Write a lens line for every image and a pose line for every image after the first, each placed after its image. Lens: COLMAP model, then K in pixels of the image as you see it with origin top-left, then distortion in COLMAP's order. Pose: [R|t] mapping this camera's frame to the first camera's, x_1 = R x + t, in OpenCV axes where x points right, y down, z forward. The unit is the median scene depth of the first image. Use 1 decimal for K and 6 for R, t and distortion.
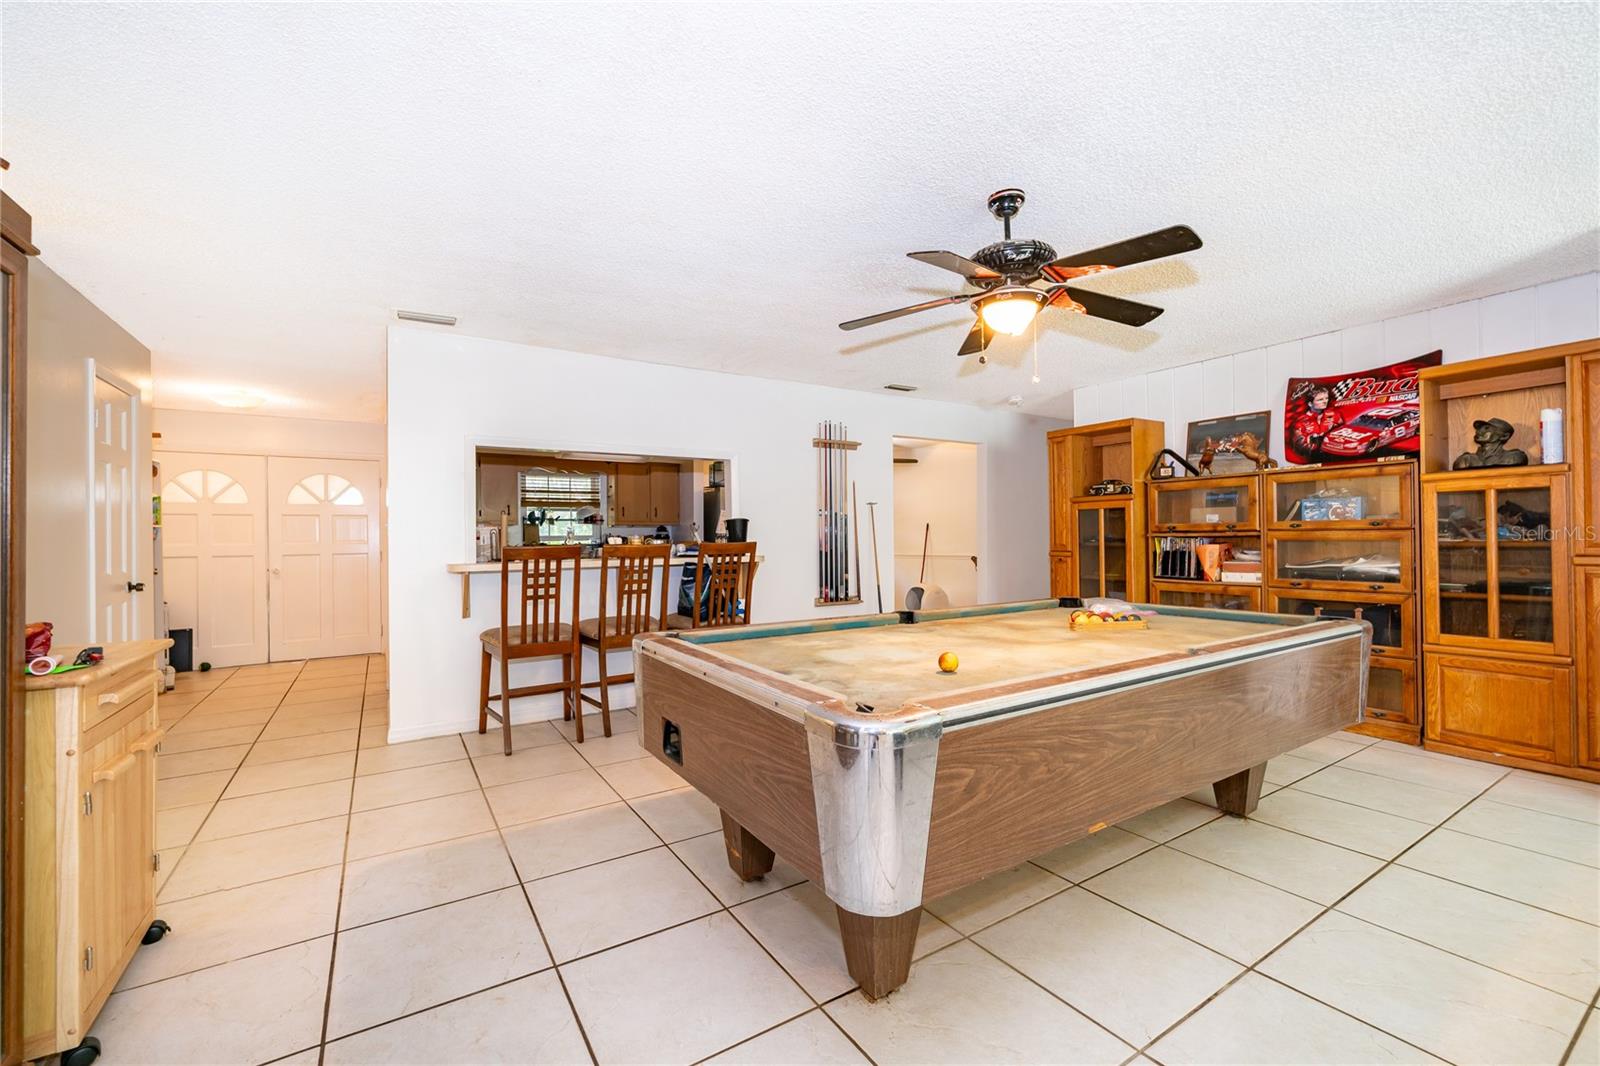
lens RADIAL K [[656.8, 0, 803.4], [0, 656.8, 543.4], [0, 0, 1]] dist [0.002521, 0.000358]
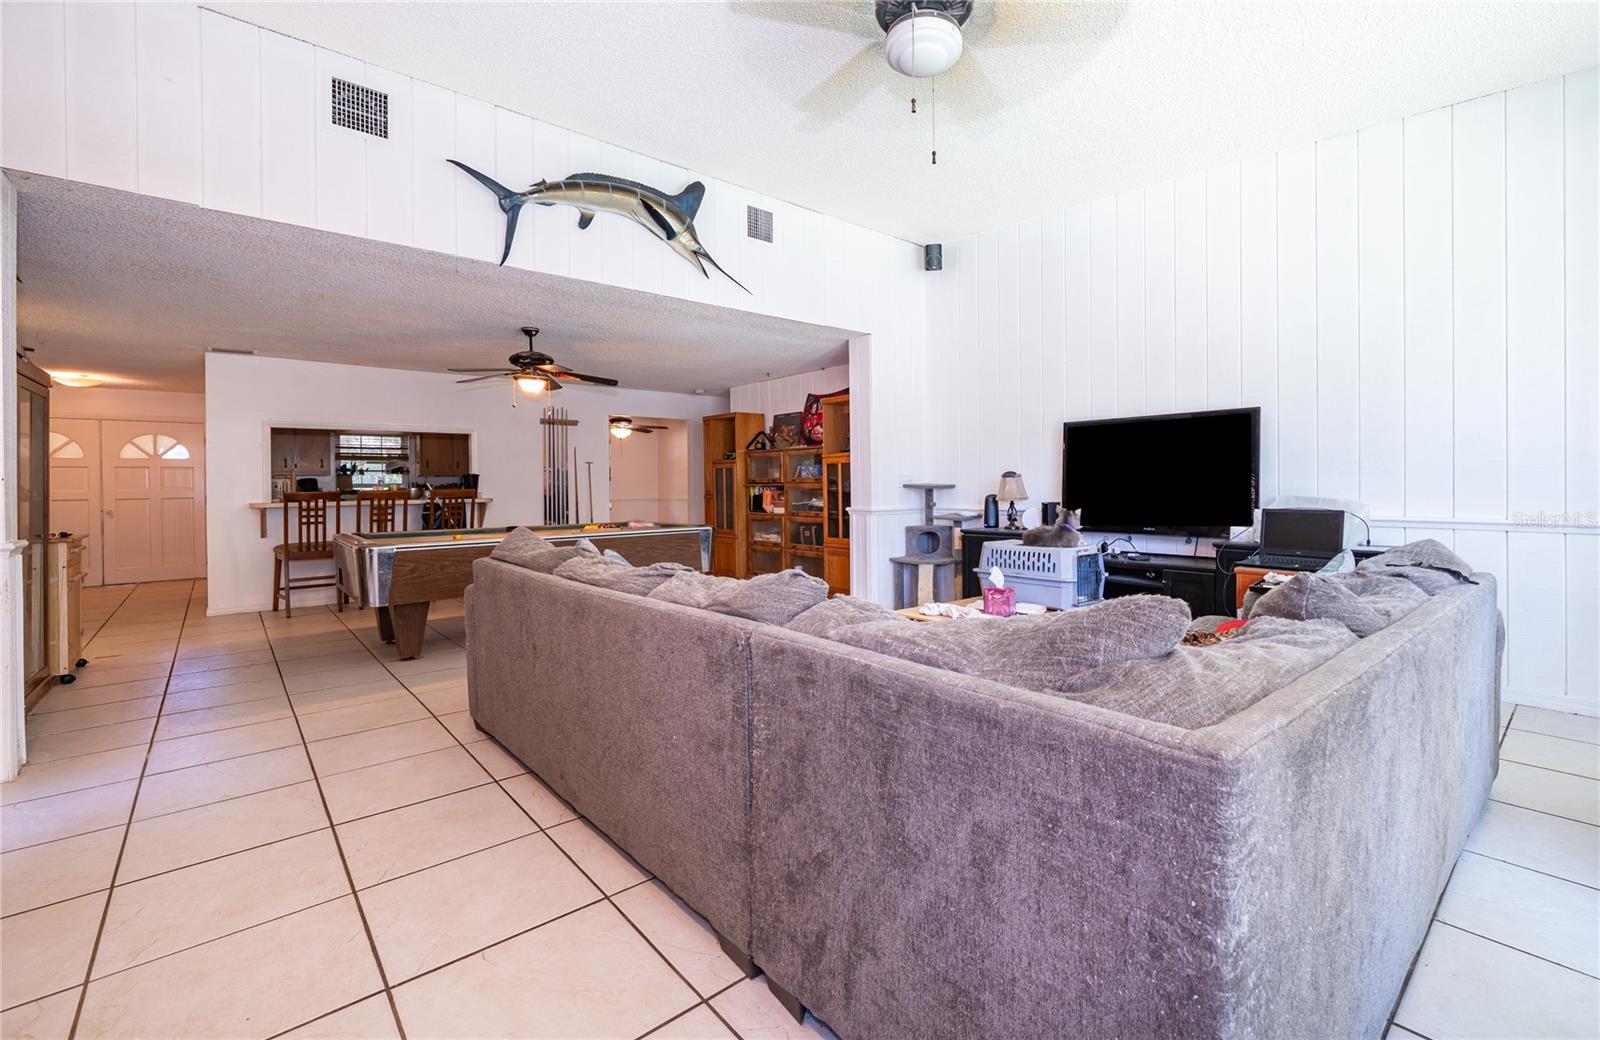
lens RADIAL K [[690.8, 0, 840.6], [0, 690.8, 491.0], [0, 0, 1]] dist [0.000858, 0.000157]
pose [[0.986586, -0.000015, 0.163241, 0.512632], [-0.000408, 0.999997, 0.002561, -0.002689], [-0.163240, -0.002593, 0.986583, -0.757118]]
